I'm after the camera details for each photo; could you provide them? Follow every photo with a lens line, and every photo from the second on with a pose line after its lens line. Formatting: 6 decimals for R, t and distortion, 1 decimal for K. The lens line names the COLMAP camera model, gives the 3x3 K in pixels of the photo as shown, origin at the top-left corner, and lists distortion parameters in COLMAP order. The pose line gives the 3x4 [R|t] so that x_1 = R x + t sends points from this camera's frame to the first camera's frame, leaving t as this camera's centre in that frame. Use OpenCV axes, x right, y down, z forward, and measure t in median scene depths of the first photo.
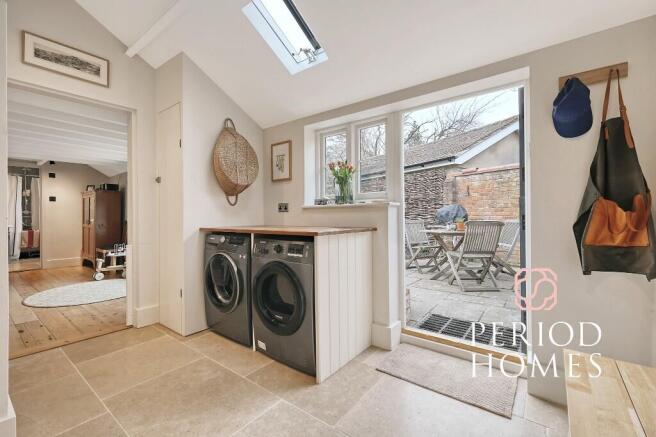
lens RADIAL K [[287.1, 0, 329.4], [0, 287.1, 216.6], [0, 0, 1]] dist [0.003078, 0.000365]
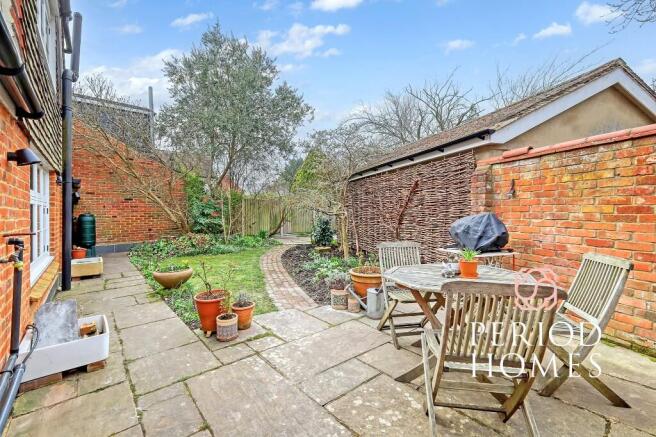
lens RADIAL K [[287.1, 0, 326.2], [0, 287.1, 215.7], [0, 0, 1]] dist [0.003078, 0.000365]
pose [[0.976992, 0.001671, -0.213270, 0.237783], [0.000194, 0.999962, 0.008724, -0.039785], [0.213277, -0.008565, 0.976954, 0.355911]]
